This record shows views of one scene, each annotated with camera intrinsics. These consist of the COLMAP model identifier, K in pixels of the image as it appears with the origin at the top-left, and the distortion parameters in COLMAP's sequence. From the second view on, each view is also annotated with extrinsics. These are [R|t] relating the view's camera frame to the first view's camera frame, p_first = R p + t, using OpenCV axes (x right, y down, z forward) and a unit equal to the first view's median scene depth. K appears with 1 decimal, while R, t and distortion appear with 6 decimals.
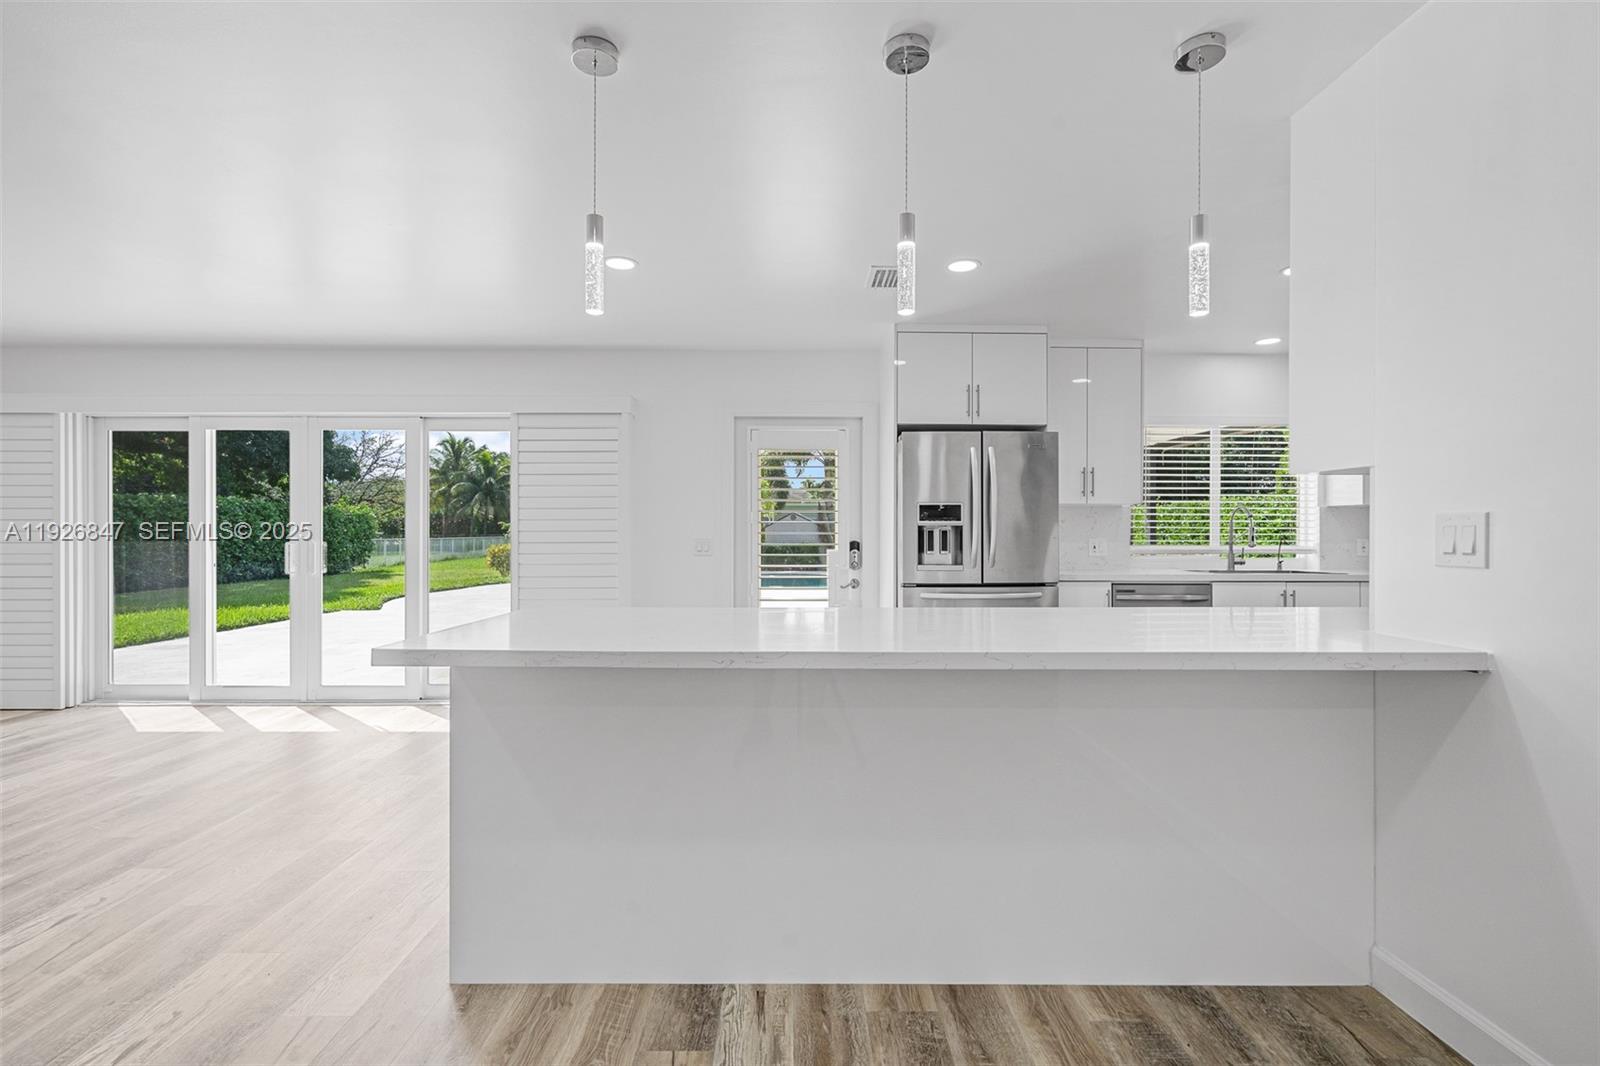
lens RADIAL K [[724.6, 0, 797.3], [0, 724.6, 533.2], [0, 0, 1]] dist [-0.003256, 0.000450]
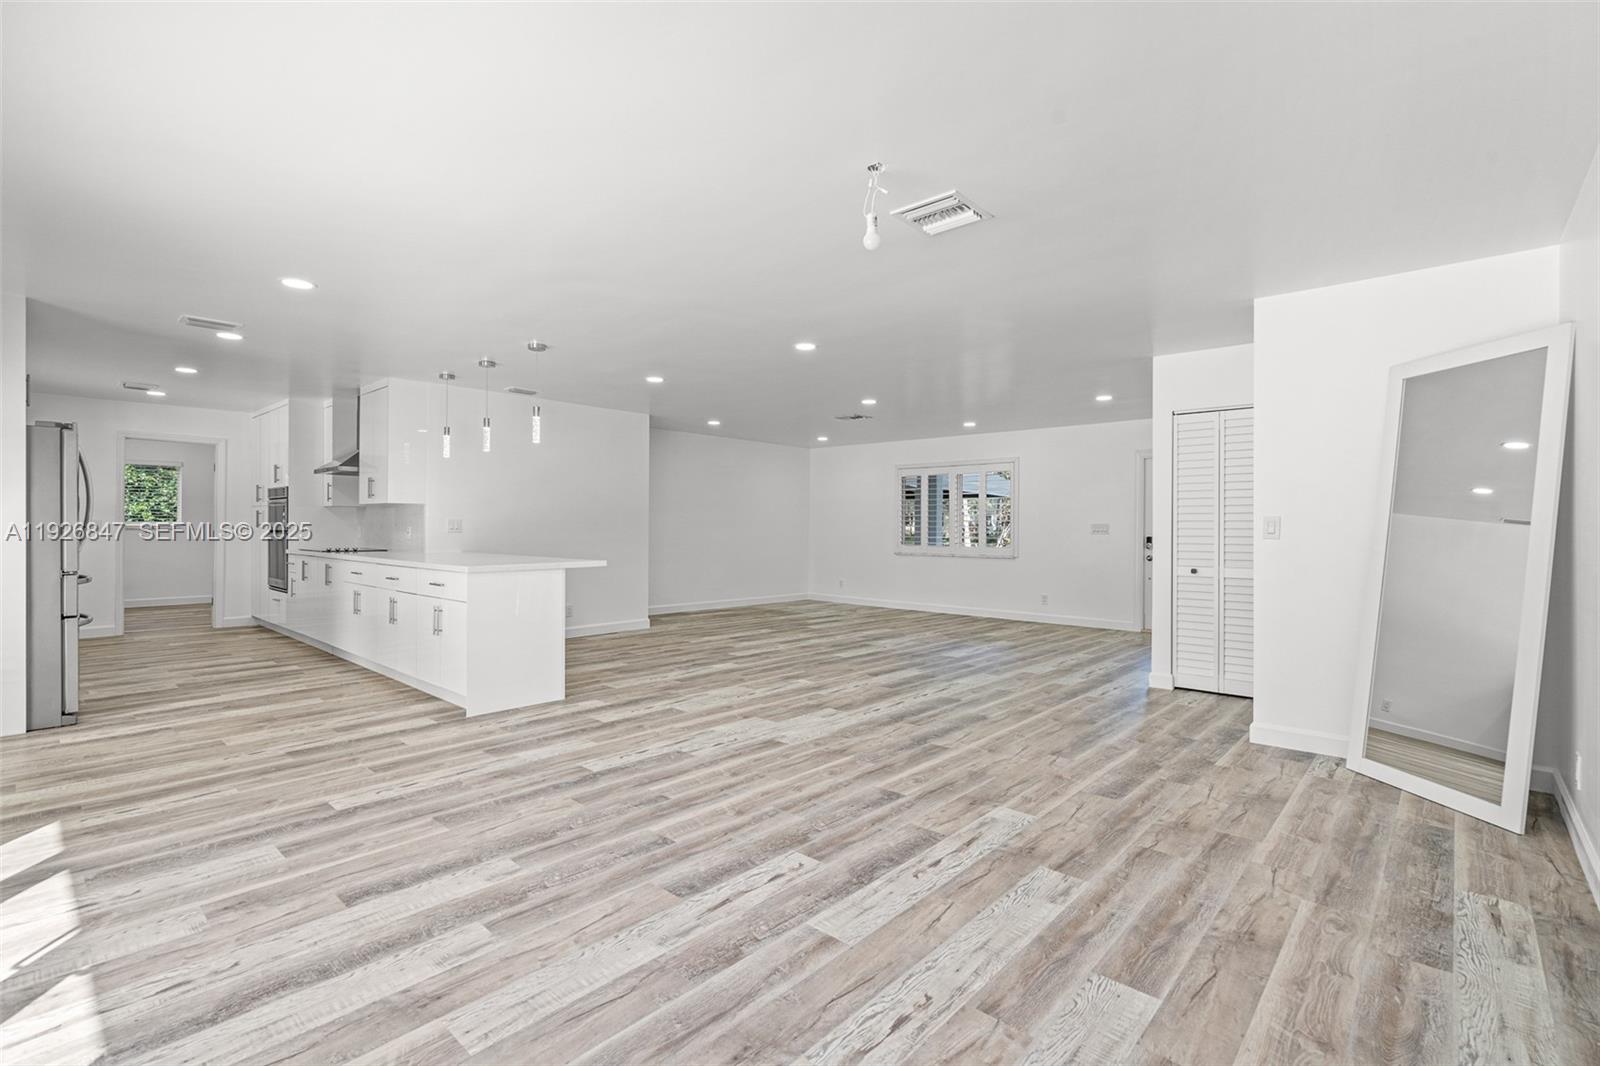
lens RADIAL K [[725.0, 0, 799.9], [0, 725.0, 528.1], [0, 0, 1]] dist [-0.003711, 0.000556]
pose [[-0.735745, -0.006254, 0.677230, -1.133768], [-0.005288, 0.999980, 0.003490, -0.000771], [-0.677238, -0.001013, -0.735763, 0.930433]]
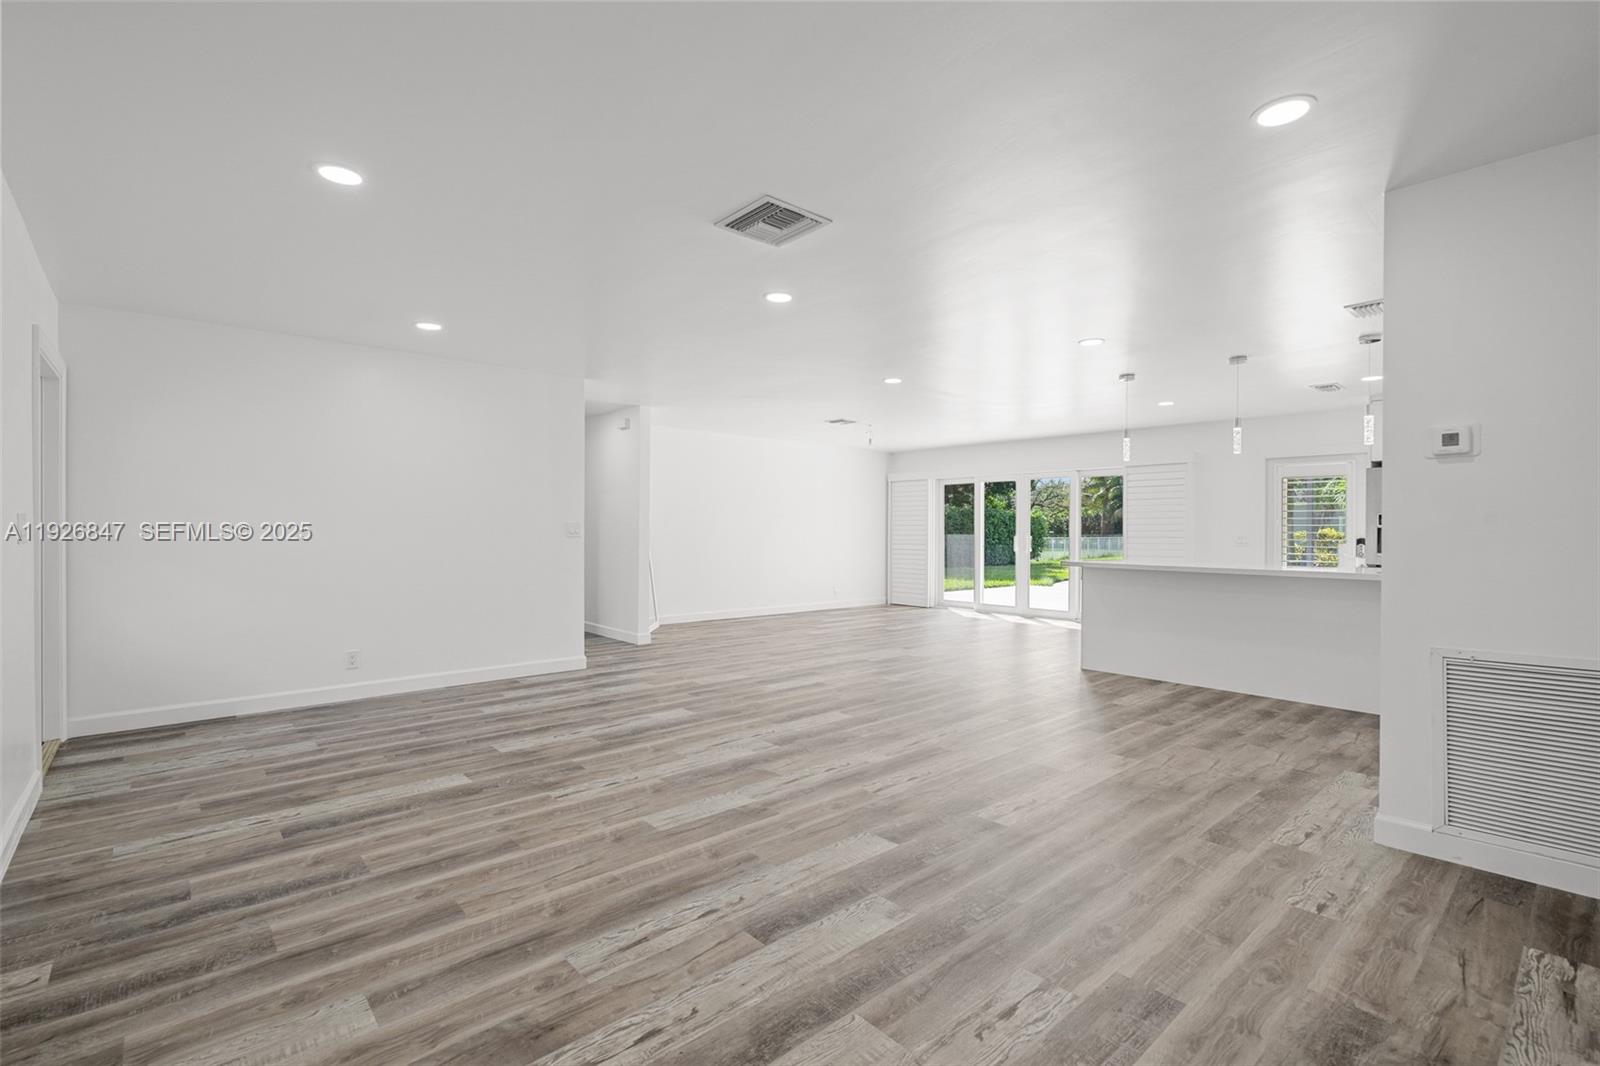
lens RADIAL K [[724.6, 0, 797.3], [0, 724.6, 533.2], [0, 0, 1]] dist [-0.003256, 0.000450]
pose [[0.656074, 0.004472, -0.754683, 0.458522], [-0.004601, 0.999988, 0.001925, 0.003690], [0.754682, 0.002209, 0.656087, -0.846477]]
